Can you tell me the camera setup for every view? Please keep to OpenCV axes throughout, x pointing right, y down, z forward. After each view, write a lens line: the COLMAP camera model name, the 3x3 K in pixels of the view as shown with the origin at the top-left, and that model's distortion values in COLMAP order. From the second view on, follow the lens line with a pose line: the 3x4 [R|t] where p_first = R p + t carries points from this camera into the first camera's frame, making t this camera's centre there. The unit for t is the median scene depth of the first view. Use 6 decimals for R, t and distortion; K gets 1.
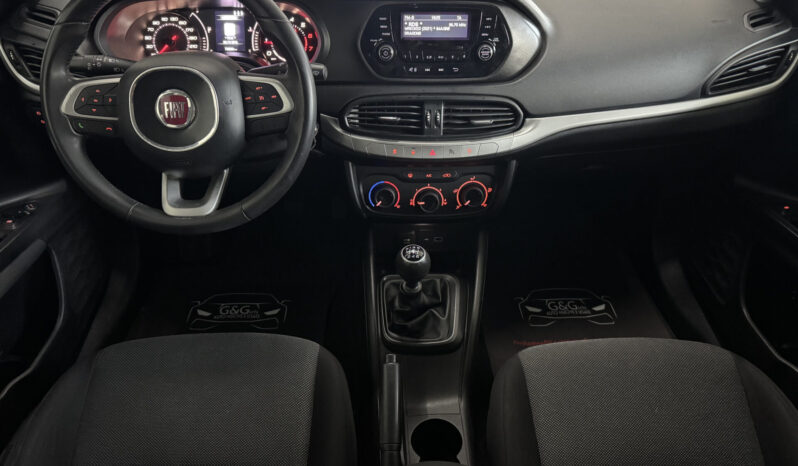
lens RADIAL K [[542.9, 0, 389.9], [0, 542.9, 246.7], [0, 0, 1]] dist [0.063526, -0.080934]
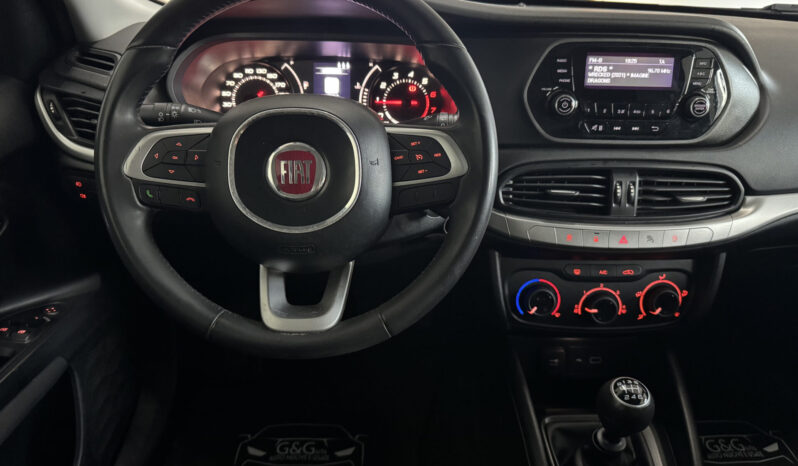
lens RADIAL K [[552.6, 0, 387.5], [0, 552.6, 245.4], [0, 0, 1]] dist [-0.005437, -0.006130]
pose [[0.999928, 0.010708, -0.005485, -0.226392], [-0.011512, 0.984033, -0.177613, -0.035496], [0.003495, 0.177664, 0.984085, 0.296353]]
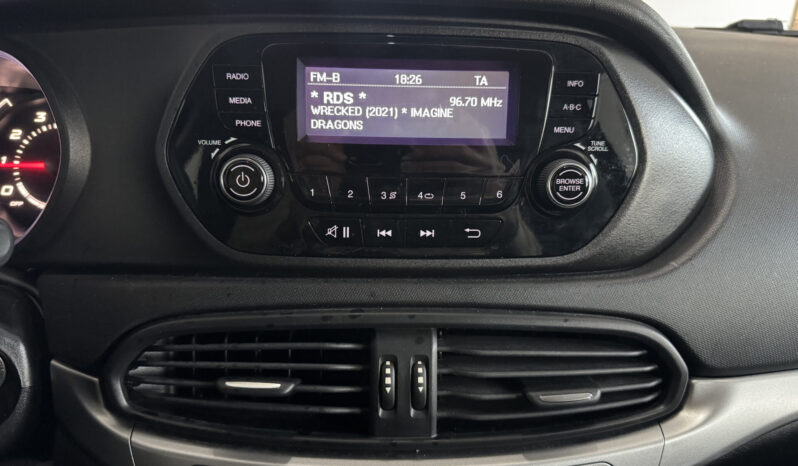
lens RADIAL K [[542.9, 0, 389.9], [0, 542.9, 246.7], [0, 0, 1]] dist [0.063526, -0.080934]
pose [[0.999820, 0.008290, 0.017052, 0.065236], [-0.003580, 0.965722, -0.259554, -0.229718], [-0.018619, 0.259447, 0.965578, 0.684051]]
